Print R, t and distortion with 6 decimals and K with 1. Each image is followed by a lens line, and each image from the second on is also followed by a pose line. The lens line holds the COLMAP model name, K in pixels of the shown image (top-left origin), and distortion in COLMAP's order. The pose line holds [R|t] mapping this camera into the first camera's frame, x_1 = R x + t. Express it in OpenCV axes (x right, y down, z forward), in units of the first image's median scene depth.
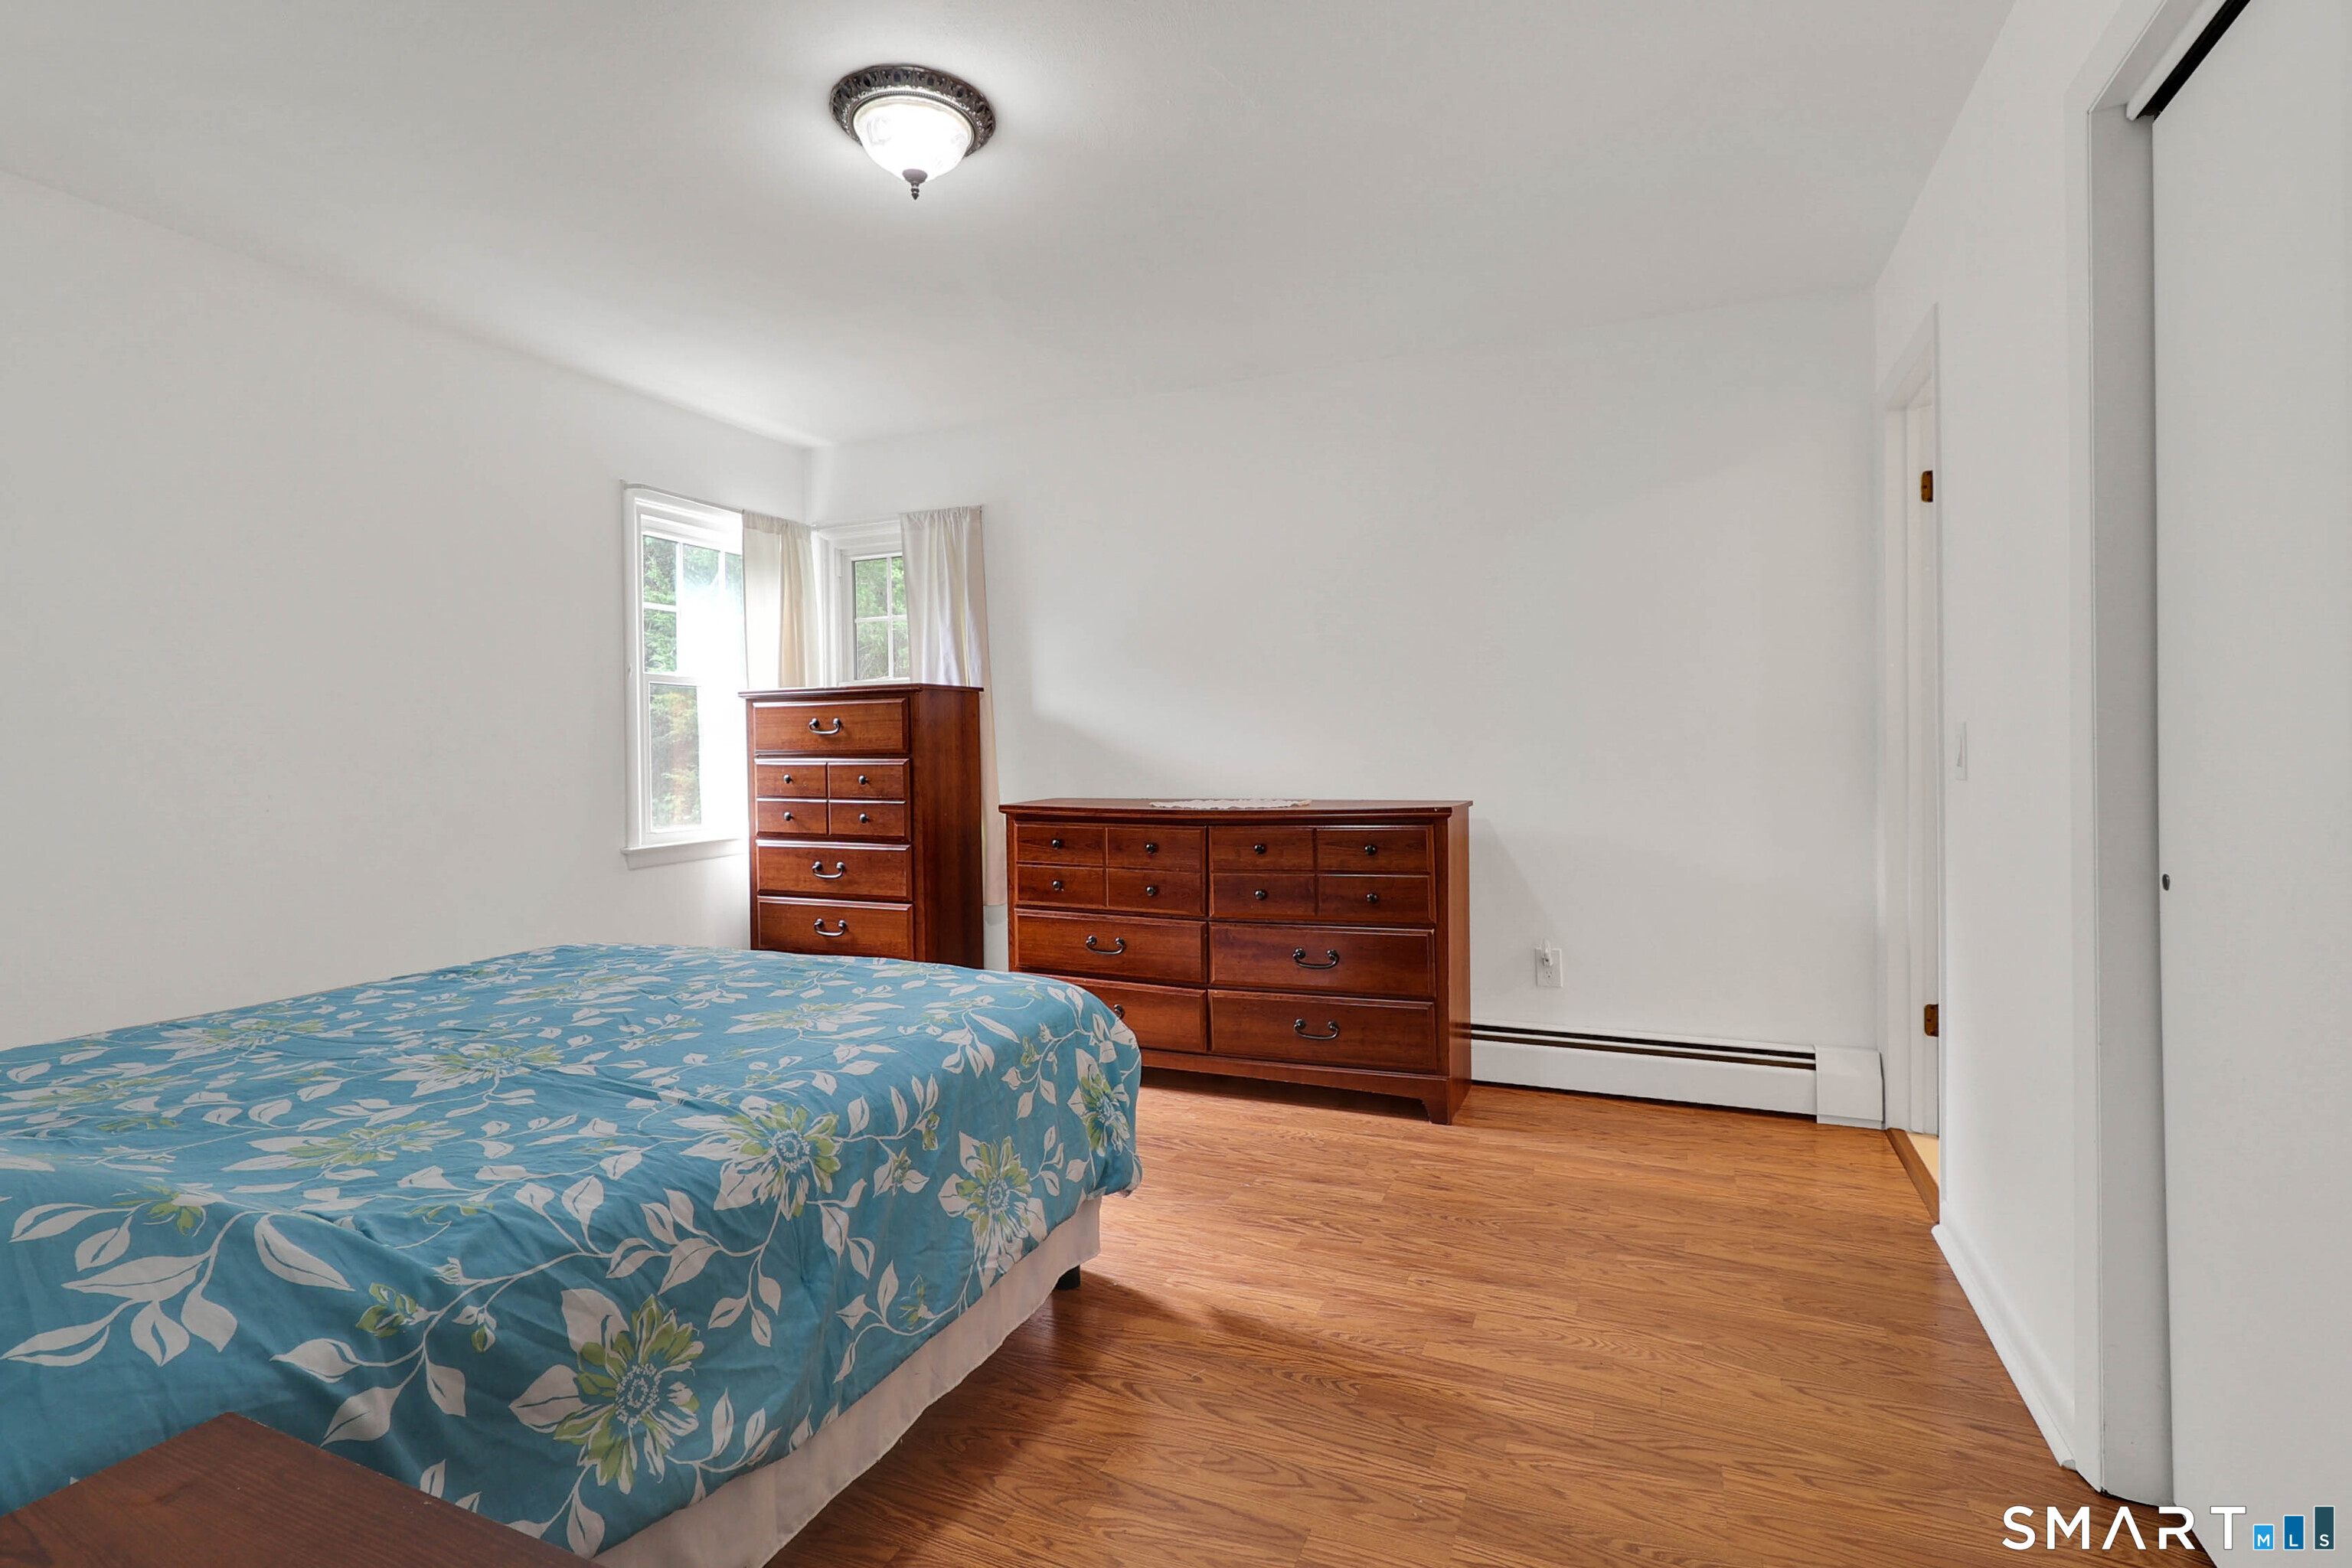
lens RADIAL K [[1078.8, 0, 1181.1], [0, 1078.8, 749.7], [0, 0, 1]] dist [0.052575, -0.000217]
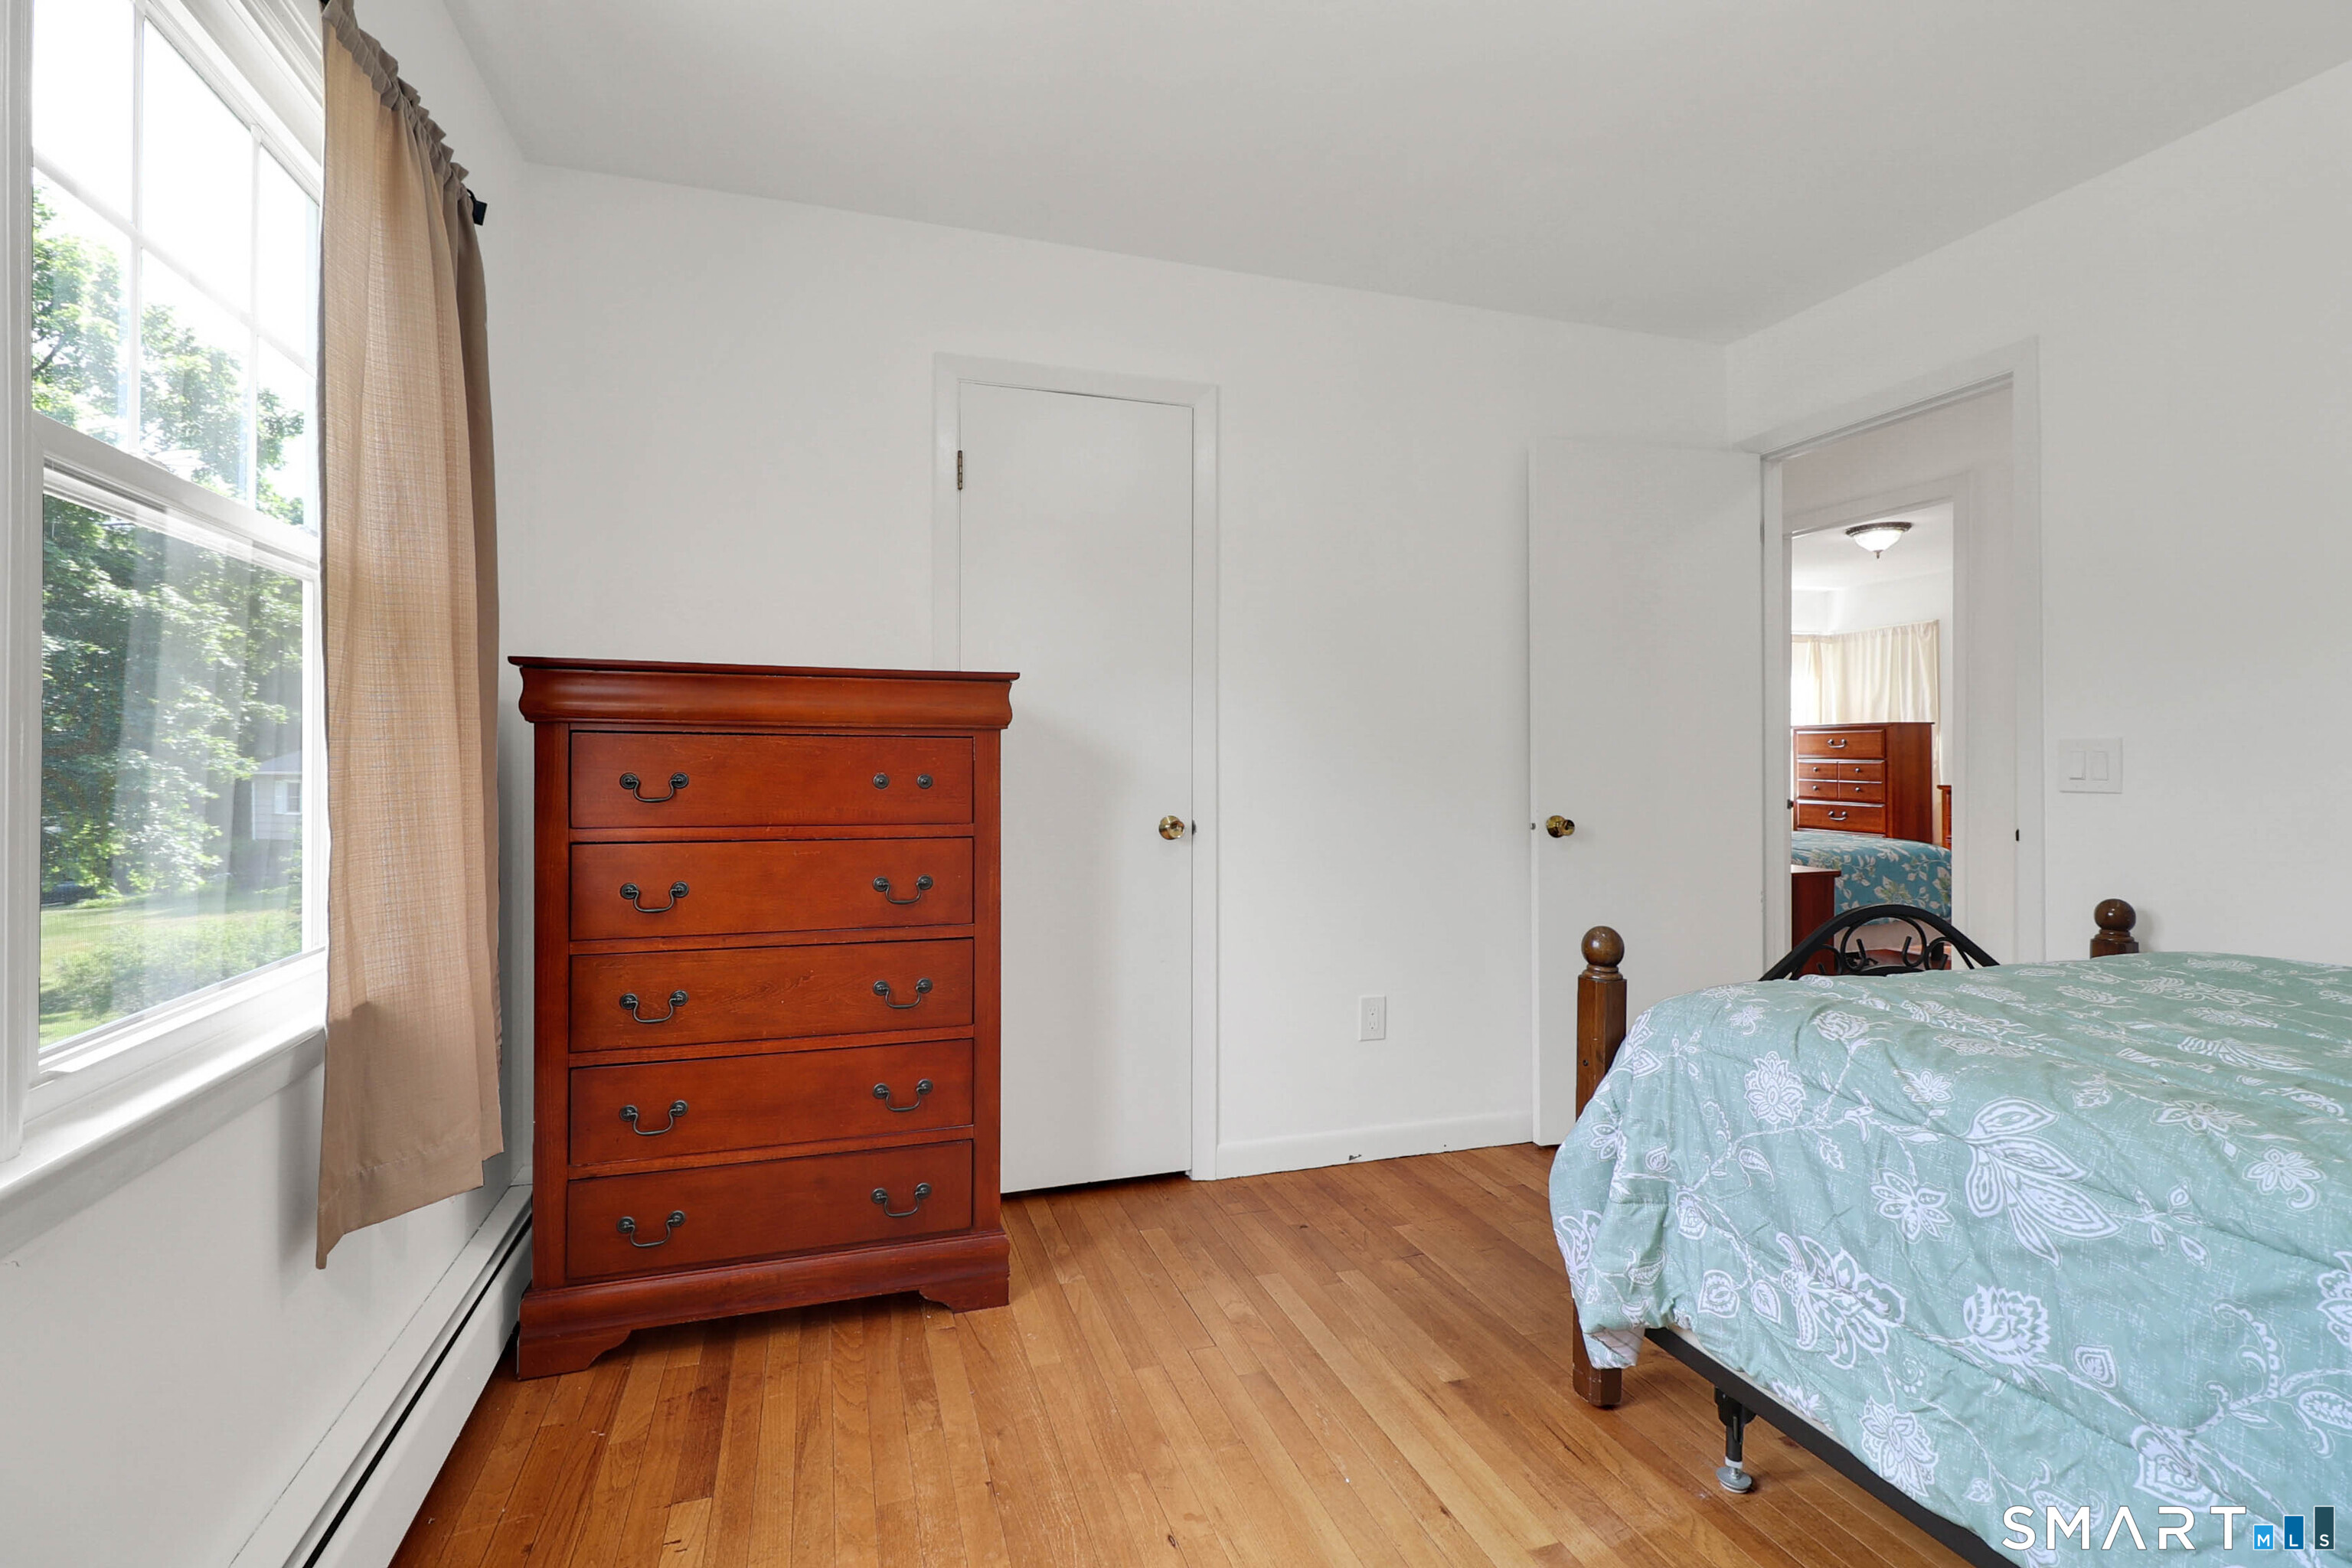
lens RADIAL K [[1088.3, 0, 1195.1], [0, 1088.3, 758.8], [0, 0, 1]] dist [0.003552, 0.000022]
pose [[0.661263, 0.014132, -0.750021, 0.747265], [-0.014396, 0.999877, 0.006147, 0.020483], [0.750016, 0.006733, 0.661386, -2.294051]]
